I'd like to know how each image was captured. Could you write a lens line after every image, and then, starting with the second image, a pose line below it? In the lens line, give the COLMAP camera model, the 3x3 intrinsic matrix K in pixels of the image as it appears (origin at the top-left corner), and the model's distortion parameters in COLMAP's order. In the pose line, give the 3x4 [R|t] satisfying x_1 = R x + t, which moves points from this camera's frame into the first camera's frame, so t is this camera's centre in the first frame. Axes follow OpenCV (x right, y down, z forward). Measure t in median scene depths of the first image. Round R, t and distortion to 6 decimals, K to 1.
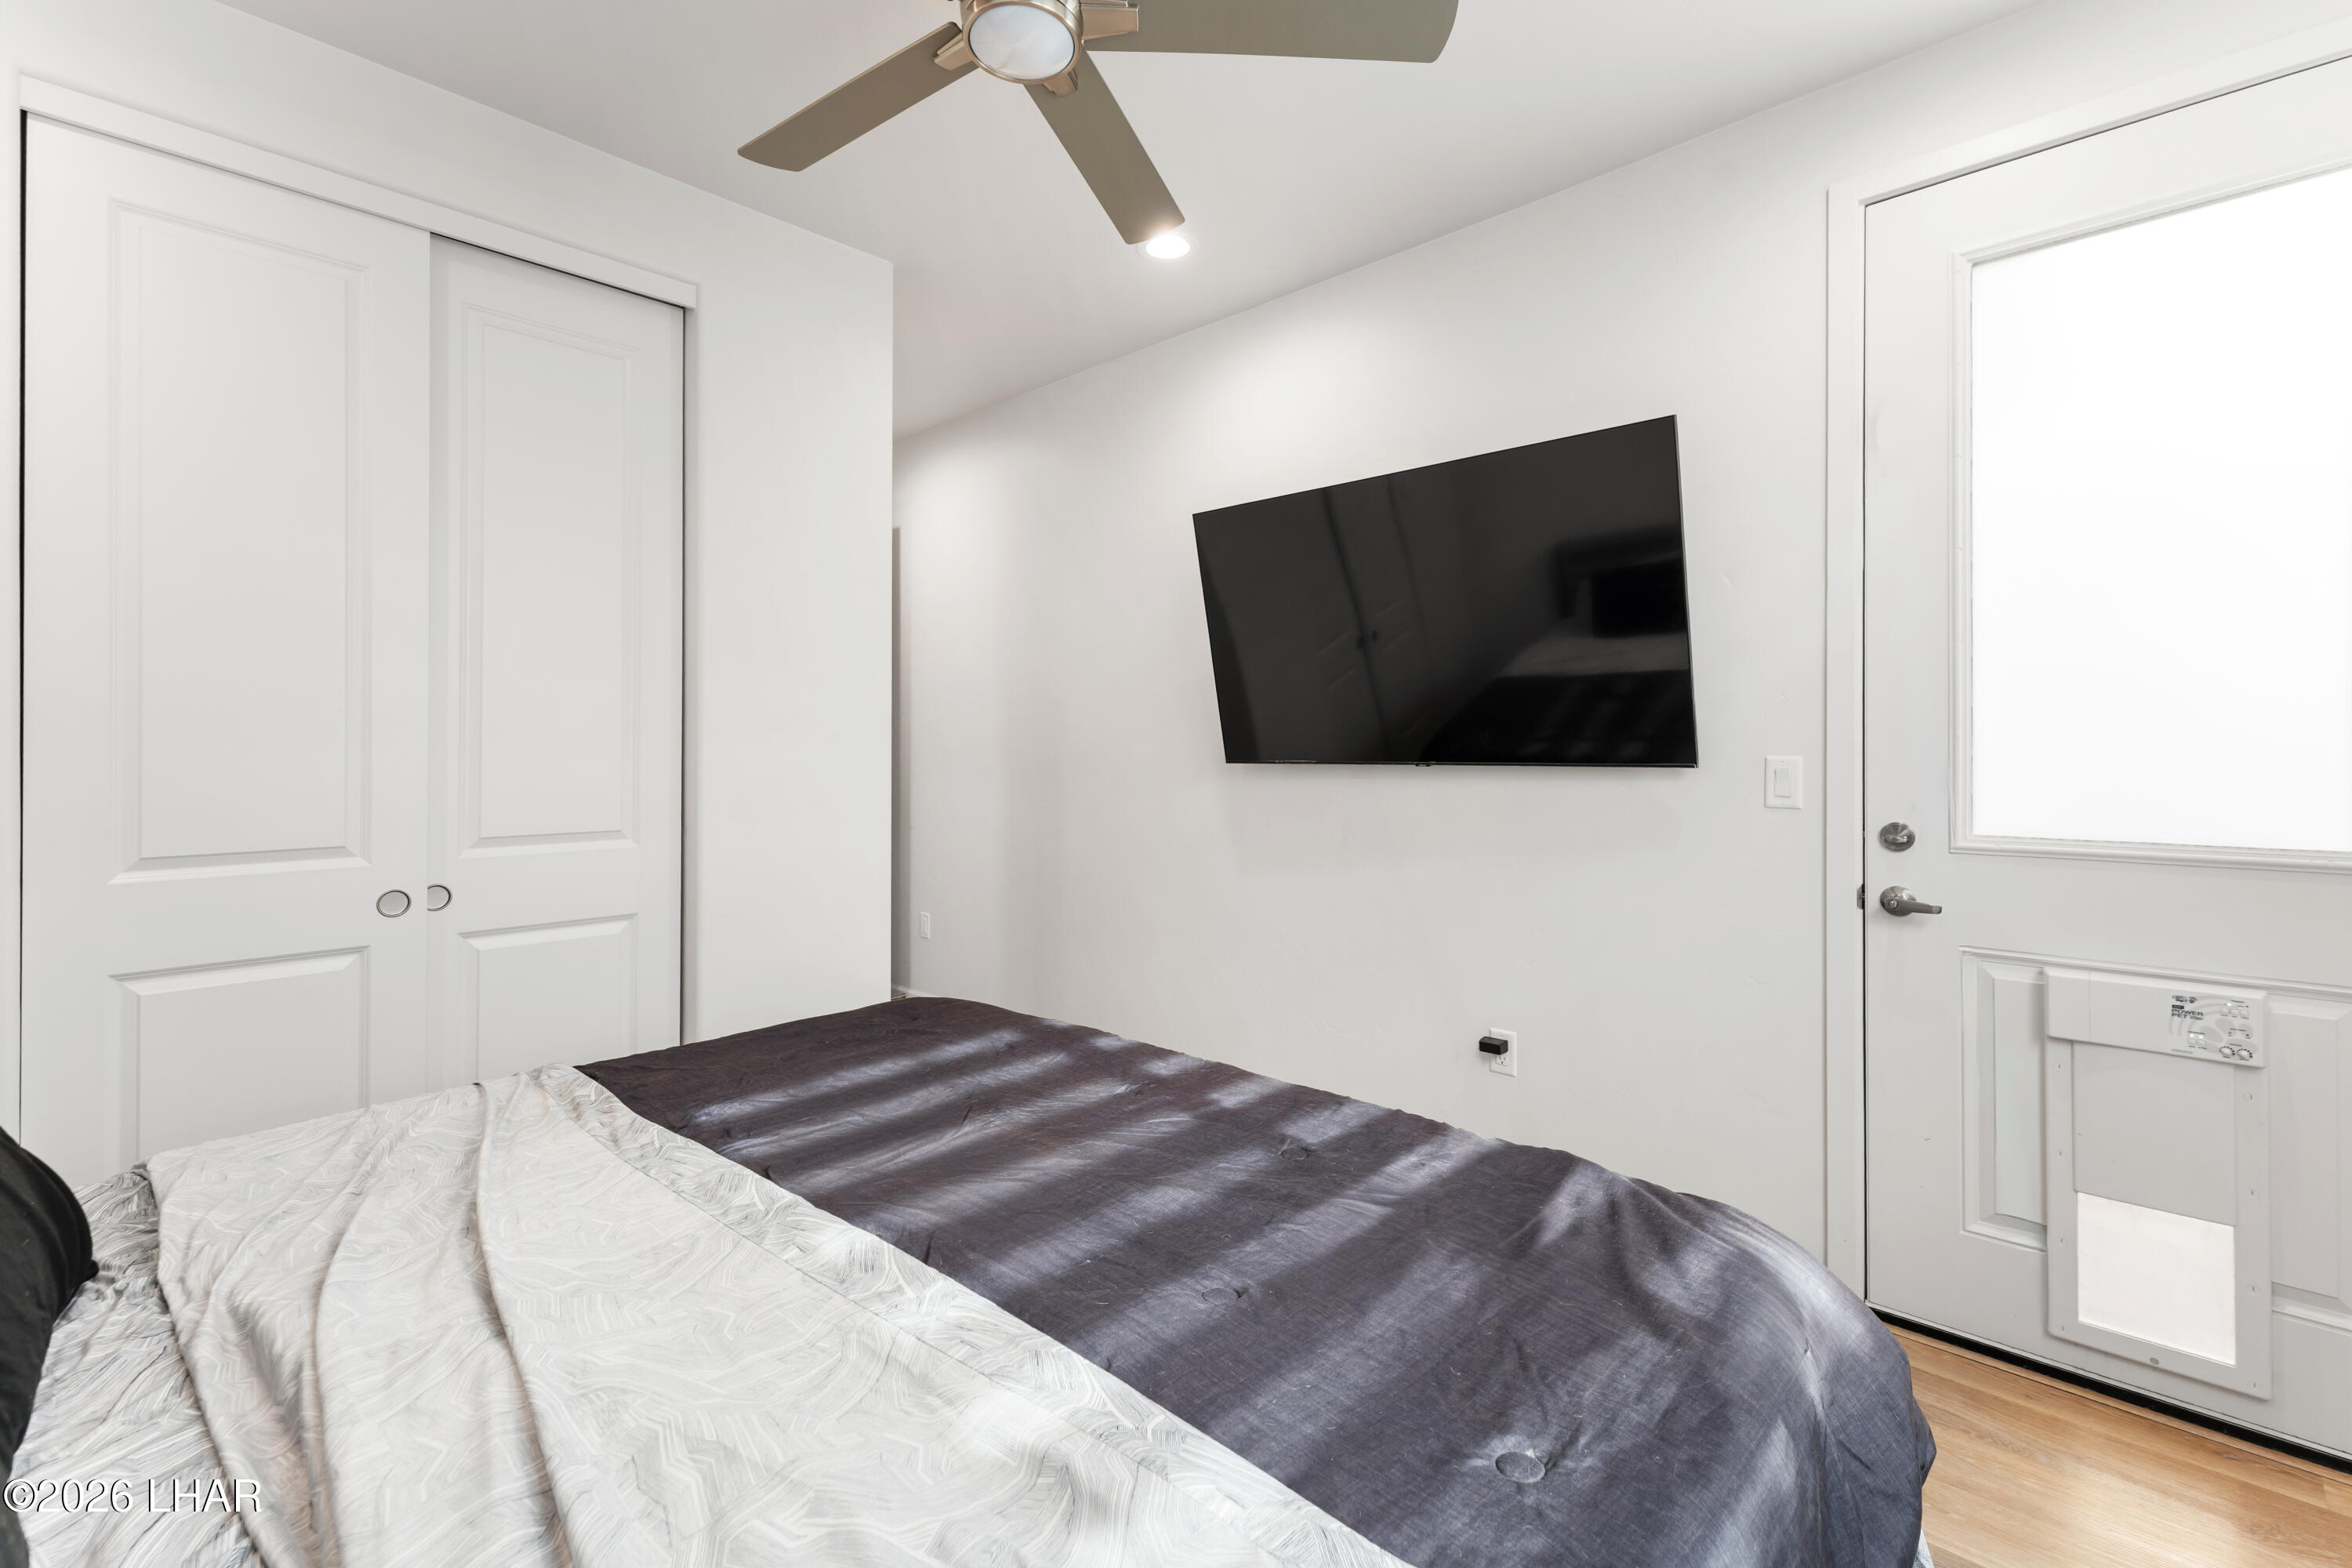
lens RADIAL K [[1020.9, 0, 1171.0], [0, 1020.9, 715.7], [0, 0, 1]] dist [0.000534, 0.000162]
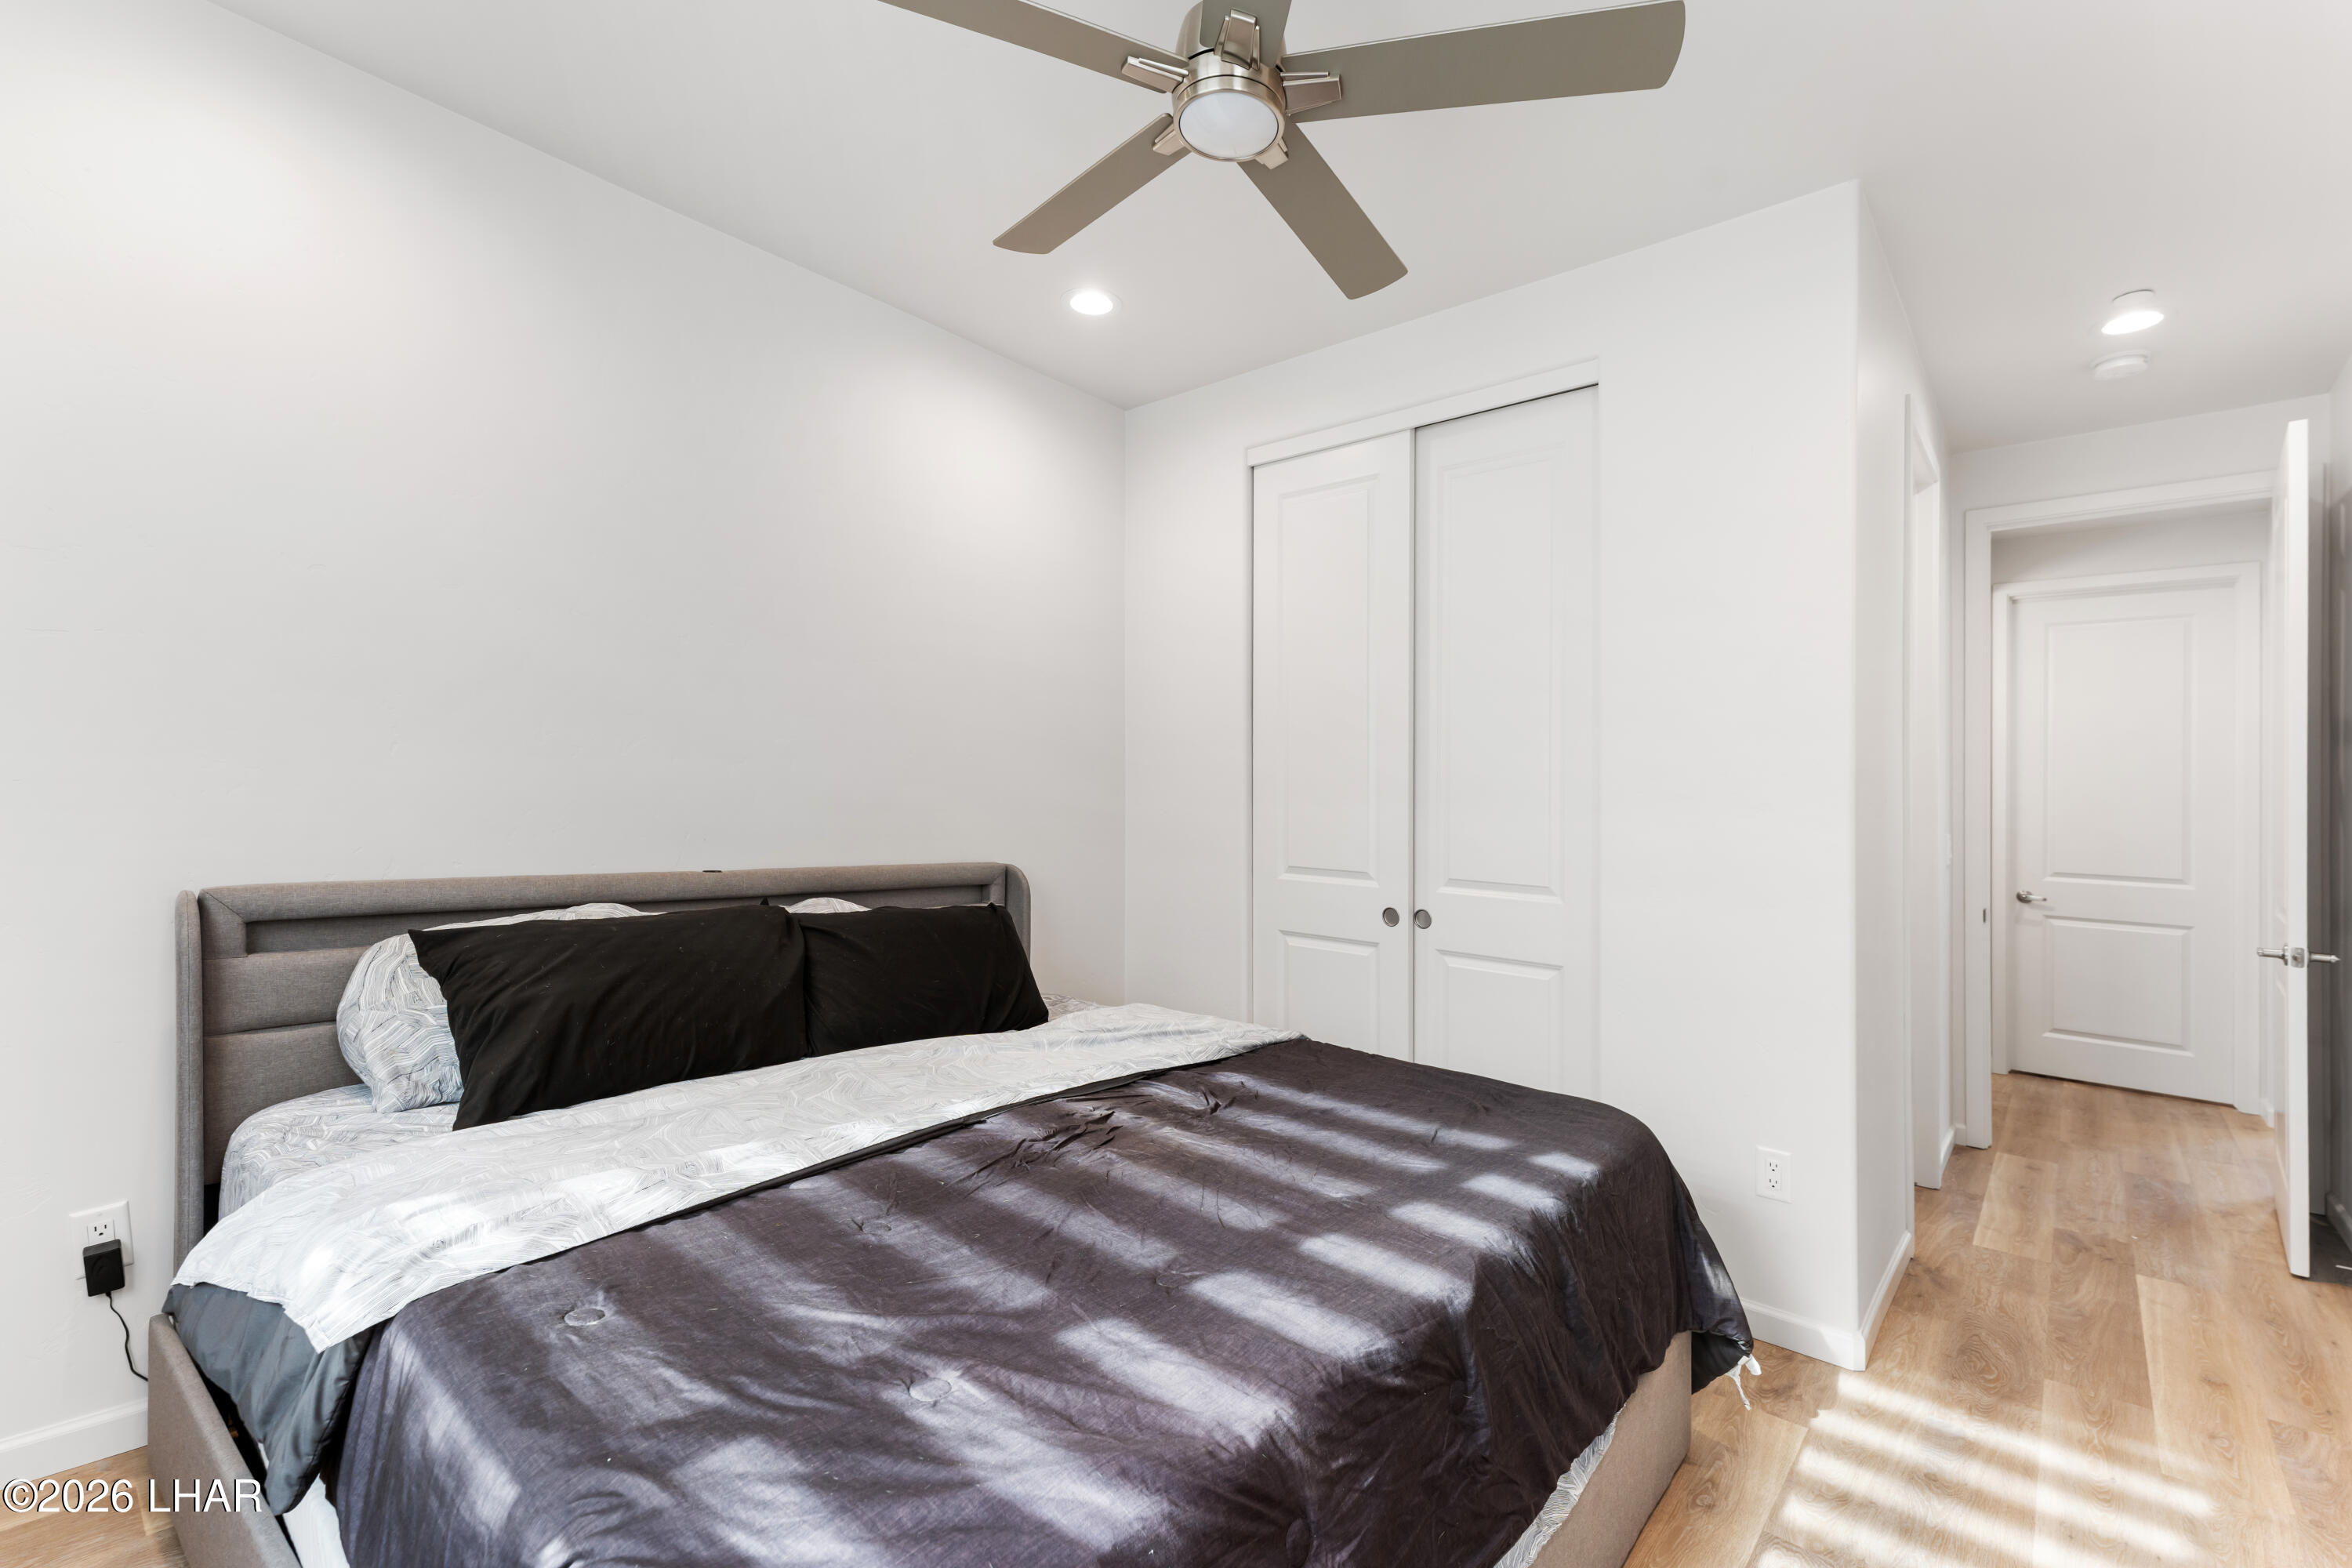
lens RADIAL K [[1020.9, 0, 1168.9], [0, 1020.9, 795.5], [0, 0, 1]] dist [0.000534, 0.000162]
pose [[0.049761, -0.000071, -0.998761, 0.739095], [-0.004482, 0.999990, -0.000294, 0.020786], [0.998751, 0.004491, 0.049760, 0.729821]]
